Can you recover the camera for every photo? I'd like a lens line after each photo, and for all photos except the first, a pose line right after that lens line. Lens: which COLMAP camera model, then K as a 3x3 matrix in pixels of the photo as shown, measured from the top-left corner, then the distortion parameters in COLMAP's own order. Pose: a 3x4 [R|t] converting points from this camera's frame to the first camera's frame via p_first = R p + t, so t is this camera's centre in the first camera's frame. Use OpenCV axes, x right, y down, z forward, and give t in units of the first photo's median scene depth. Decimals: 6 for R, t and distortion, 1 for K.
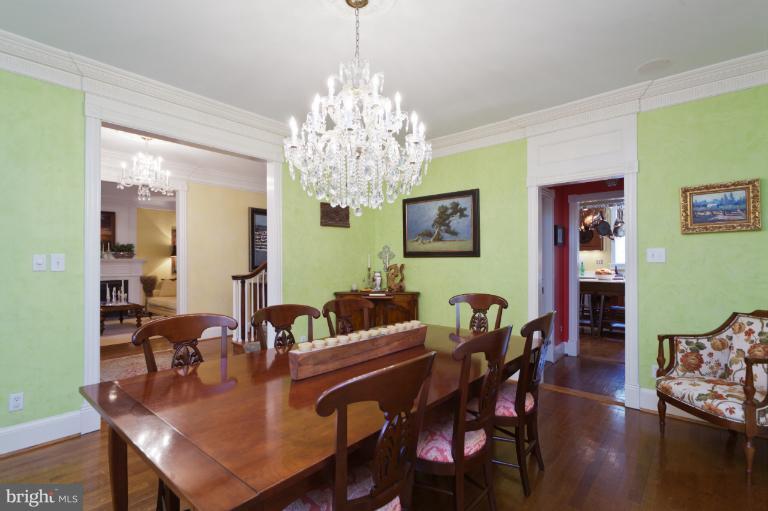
lens RADIAL K [[385.9, 0, 386.3], [0, 385.9, 259.0], [0, 0, 1]] dist [-0.001308, -0.000287]
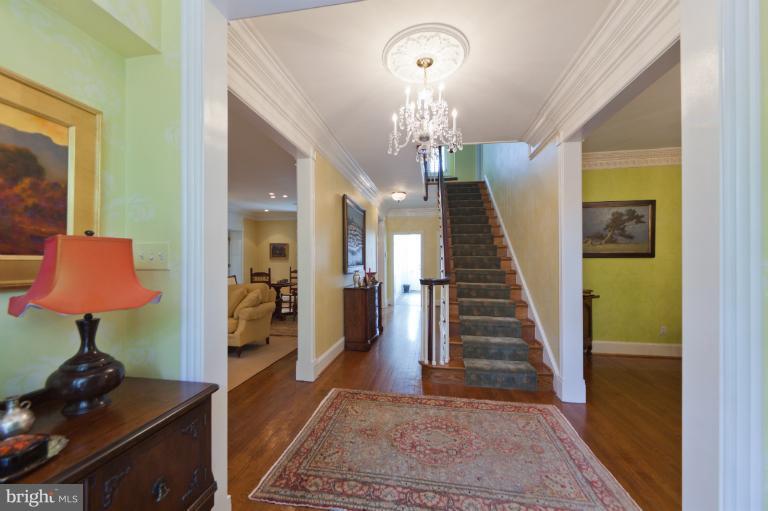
lens RADIAL K [[314.4, 0, 382.2], [0, 314.4, 258.0], [0, 0, 1]] dist [-0.004368, 0.000038]
pose [[0.853044, 0.009445, 0.521753, -0.889577], [-0.003236, 0.999913, -0.012810, 0.008781], [-0.521829, 0.009239, 0.853000, 0.575496]]
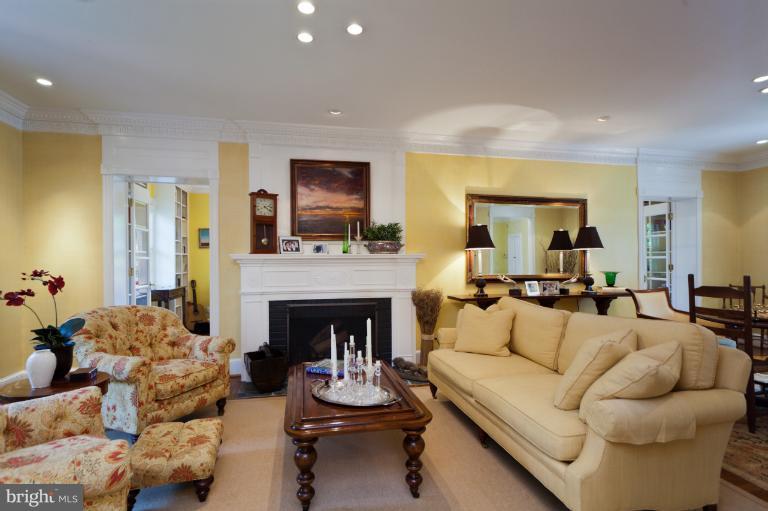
lens RADIAL K [[385.9, 0, 384.9], [0, 385.9, 259.6], [0, 0, 1]] dist [-0.001308, -0.000287]
pose [[0.812070, 0.001409, -0.583558, -0.721021], [-0.000778, 0.999999, 0.001333, 0.009681], [0.583560, -0.000628, 0.812070, 1.105107]]
